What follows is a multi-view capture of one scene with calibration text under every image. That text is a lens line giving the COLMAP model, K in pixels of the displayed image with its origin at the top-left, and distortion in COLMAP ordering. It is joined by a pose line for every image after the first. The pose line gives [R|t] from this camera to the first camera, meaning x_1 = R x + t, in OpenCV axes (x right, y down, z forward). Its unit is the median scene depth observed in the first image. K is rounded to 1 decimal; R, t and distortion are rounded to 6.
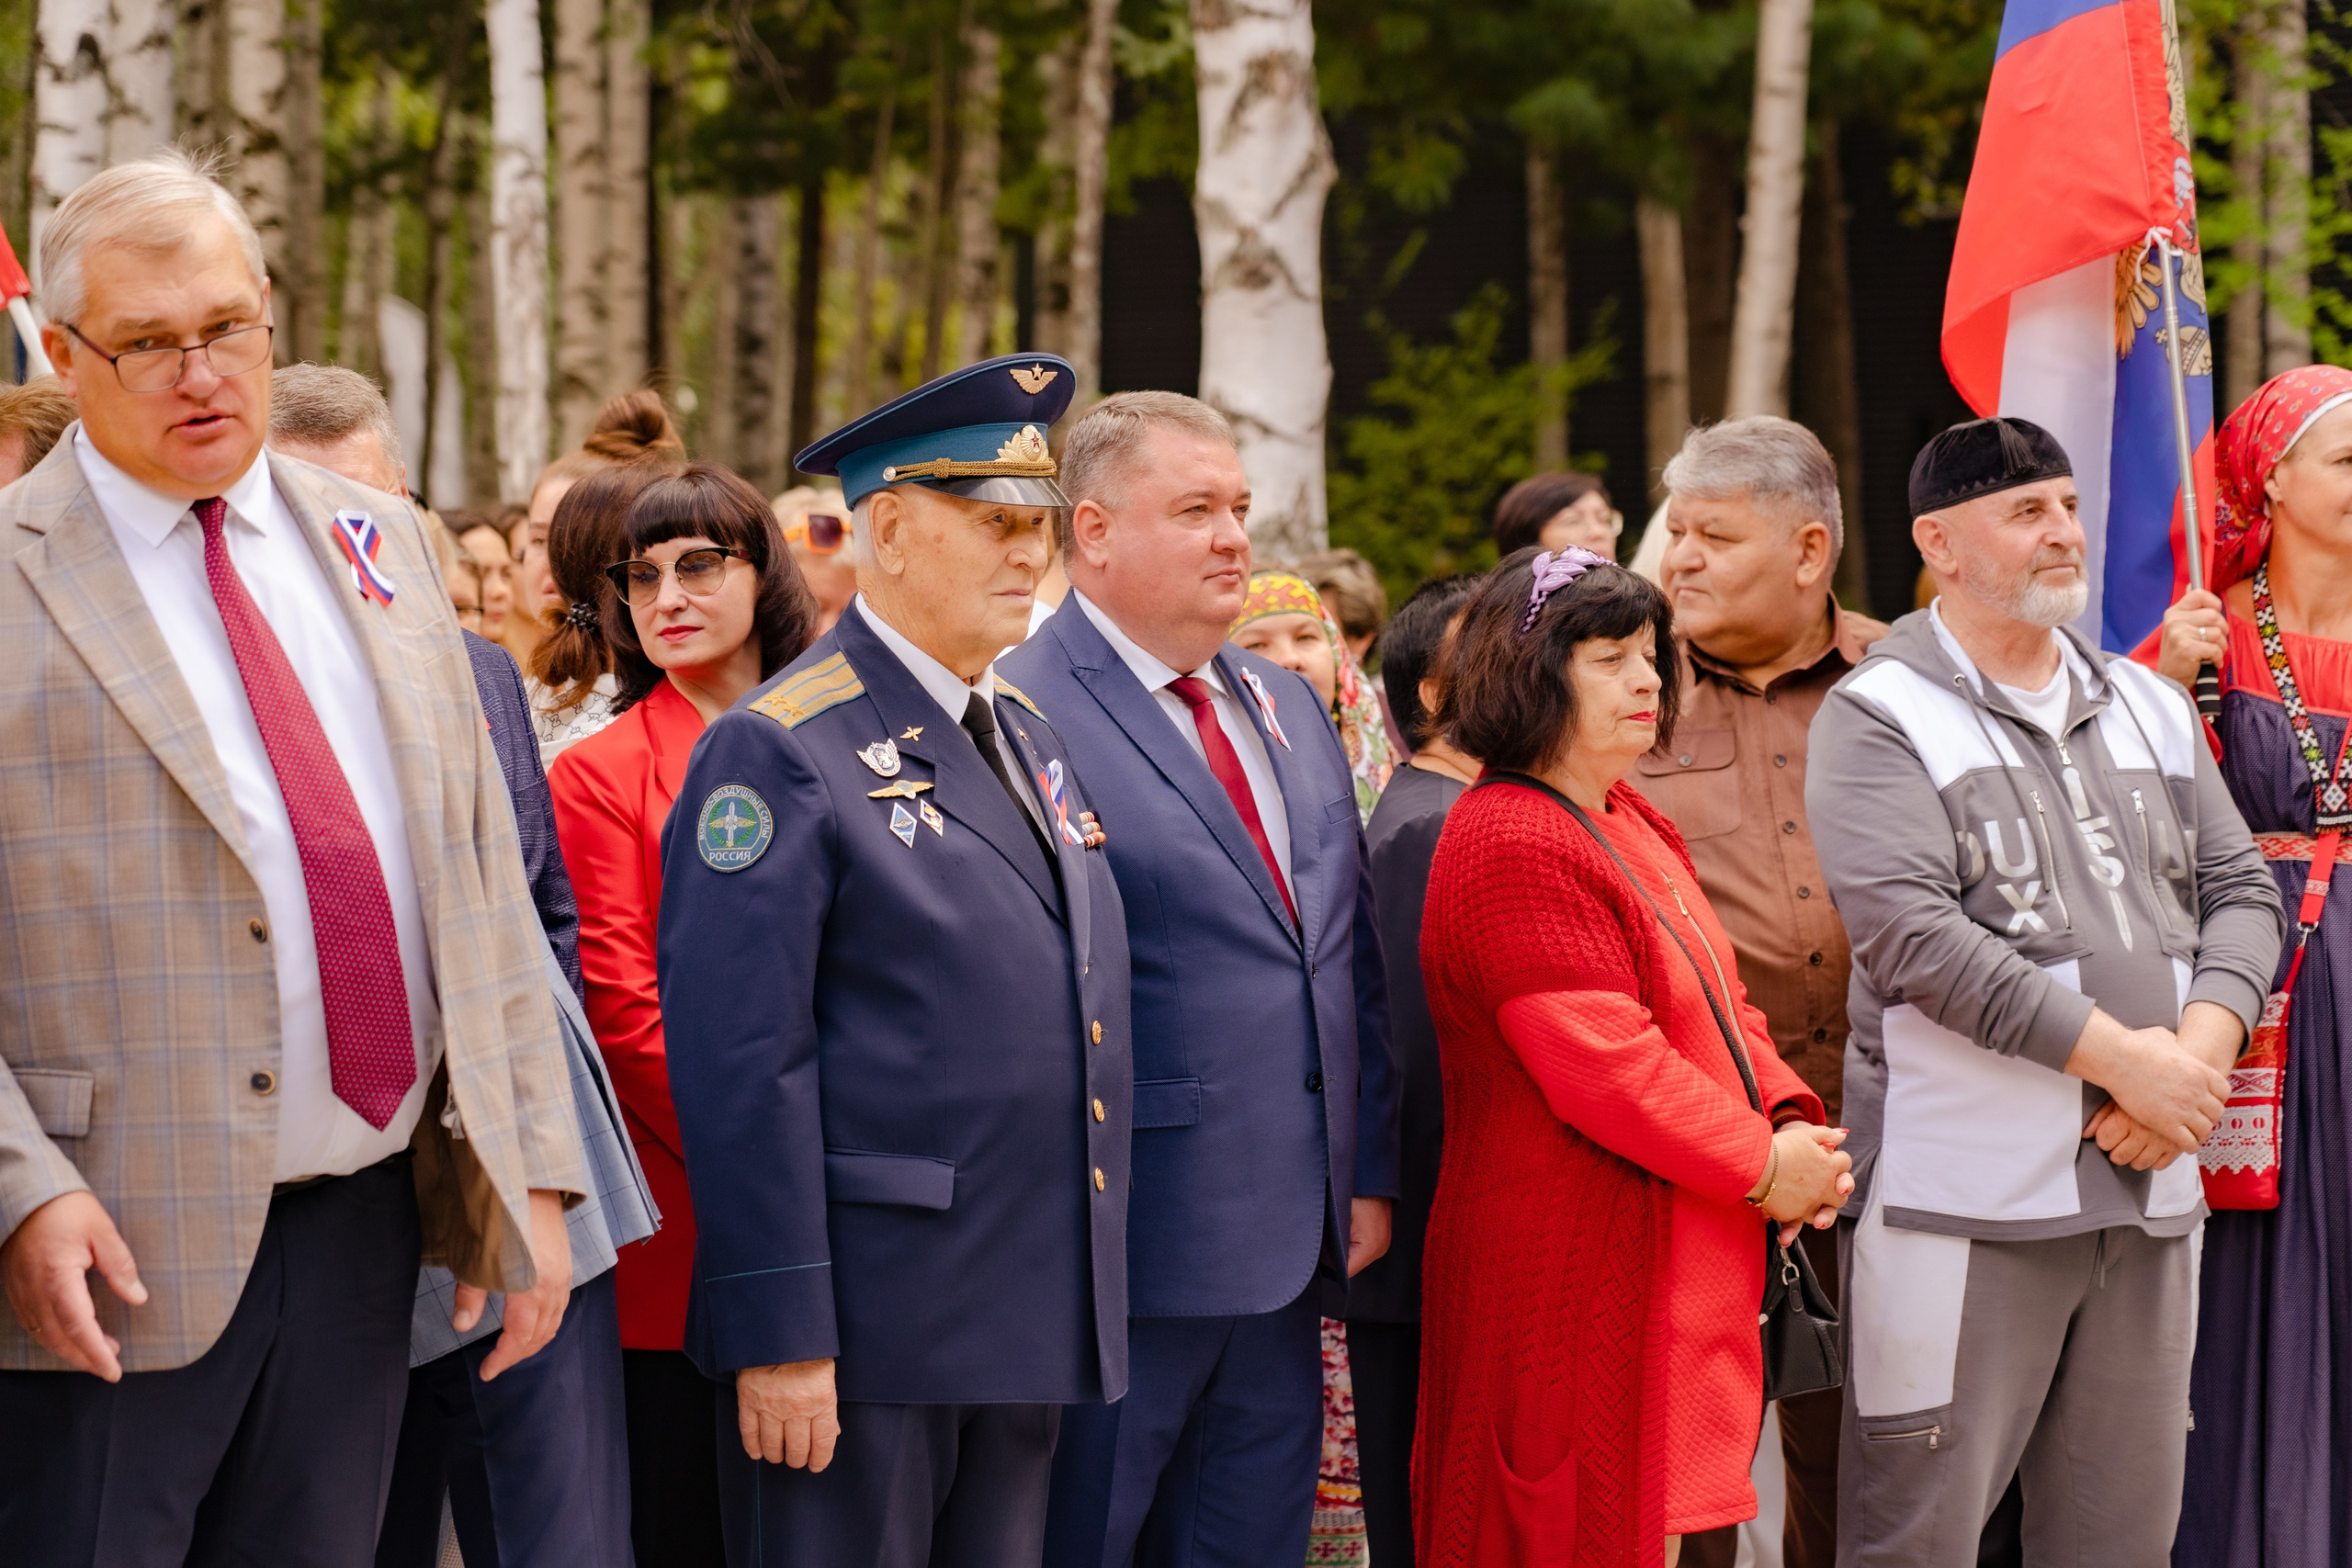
lens RADIAL K [[7250.8, 0, 1192.6], [0, 7250.8, 789.1], [0, 0, 1]] dist [0.115168, 0.000000]
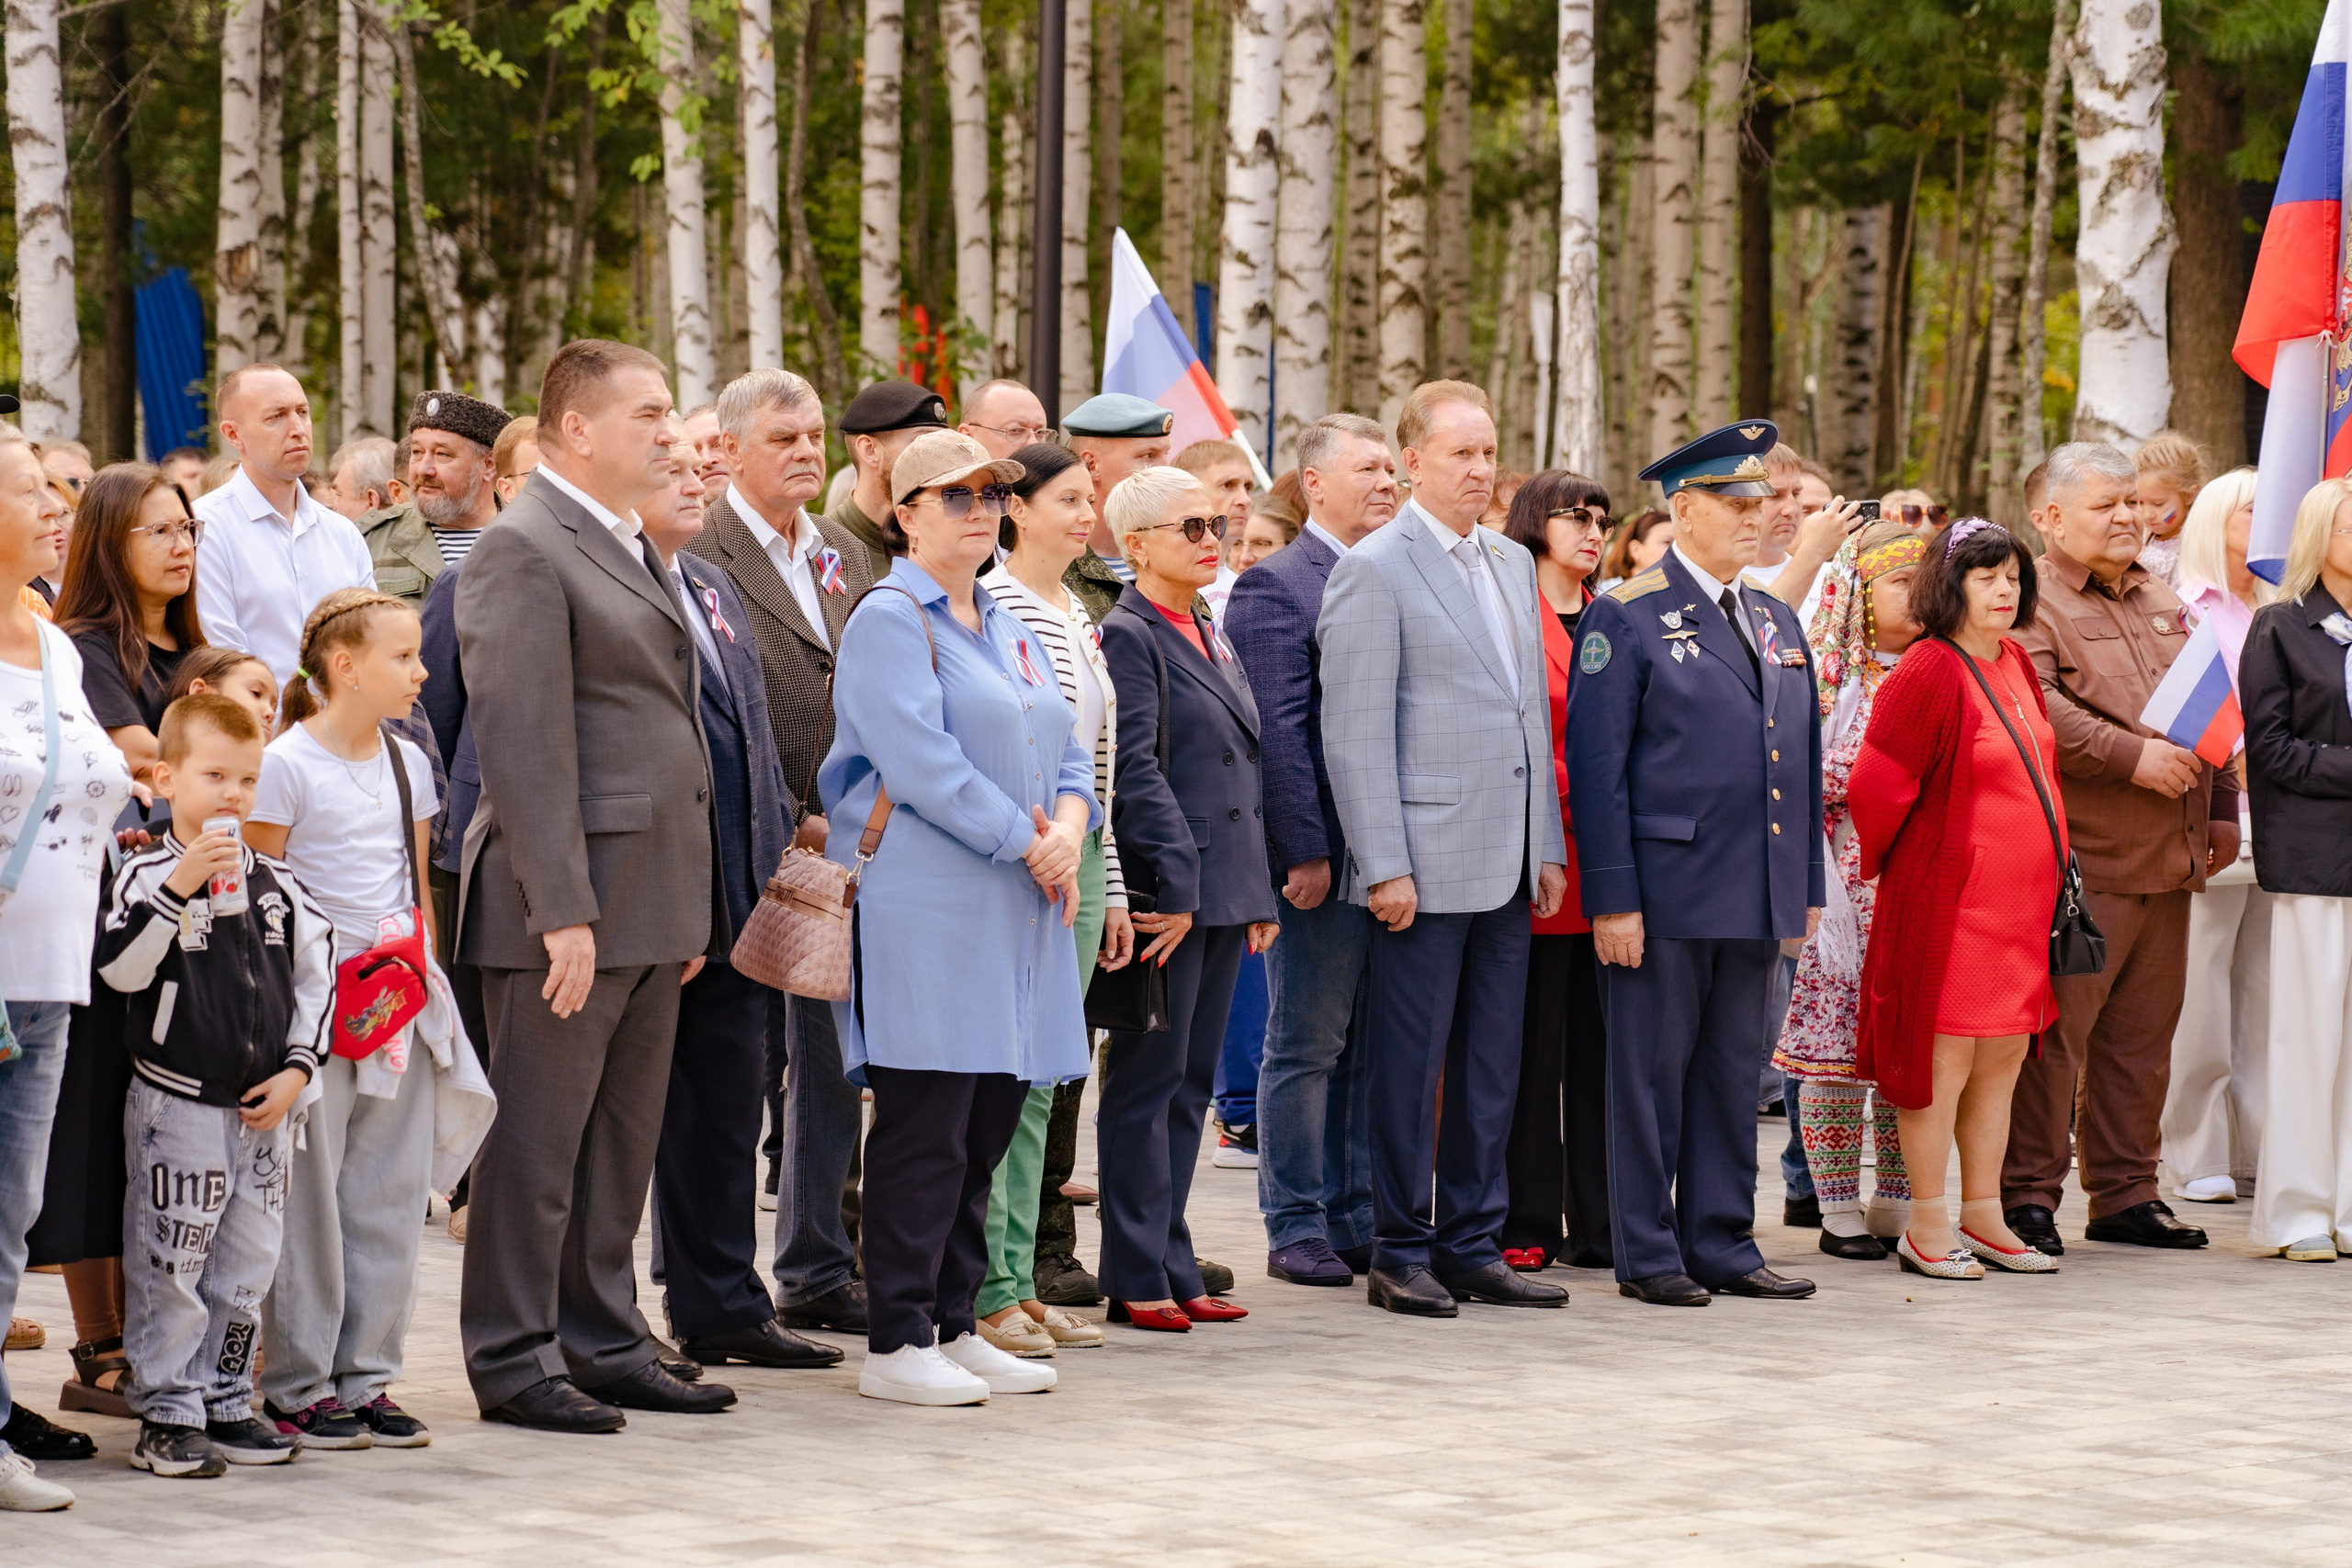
lens RADIAL K [[7250.8, 0, 1177.5], [0, 7250.8, 787.6], [0, 0, 1]] dist [0.115168, 0.000000]
pose [[0.987483, 0.014218, -0.157083, 0.108688], [-0.013641, 0.999896, 0.004754, 0.027112], [0.157134, -0.002552, 0.987574, -0.795670]]
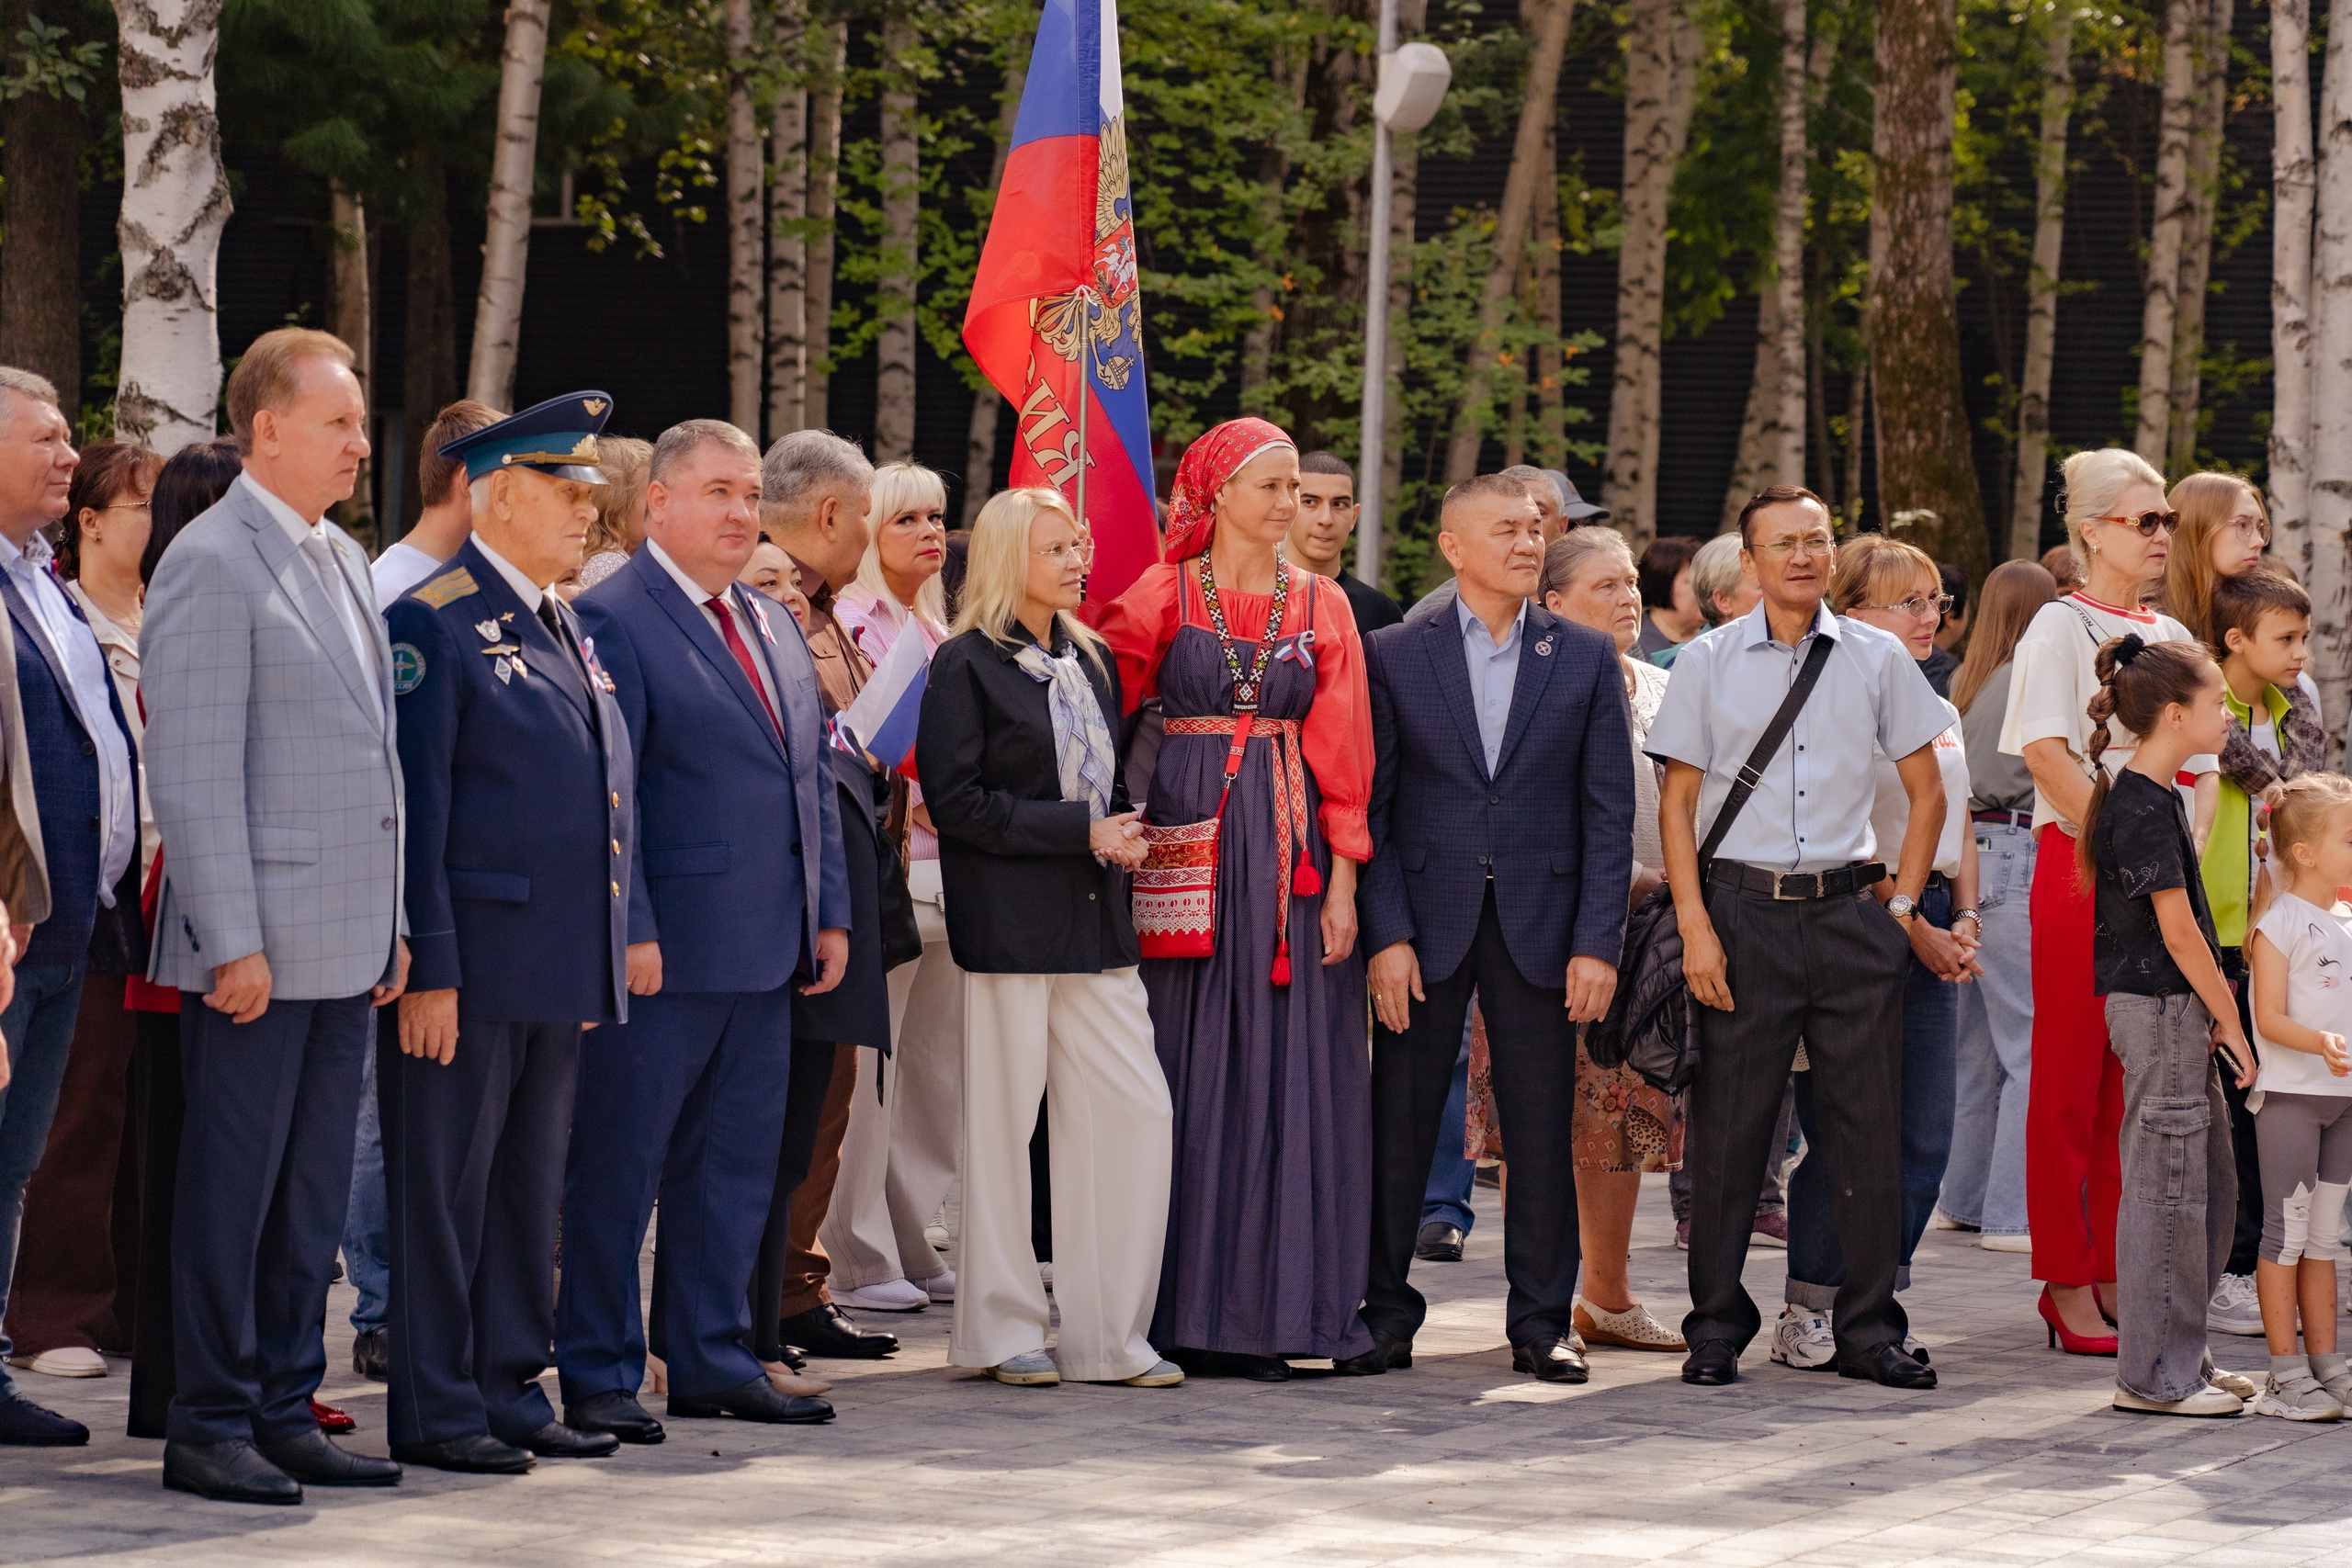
lens RADIAL K [[7250.8, 0, 1170.0], [0, 7250.8, 671.0], [0, 0, 1]] dist [0.115168, 0.000000]
pose [[0.976425, 0.024647, 0.214447, -0.191508], [-0.021631, 0.999632, -0.016397, 0.022205], [-0.214772, 0.011372, 0.976598, -0.505691]]
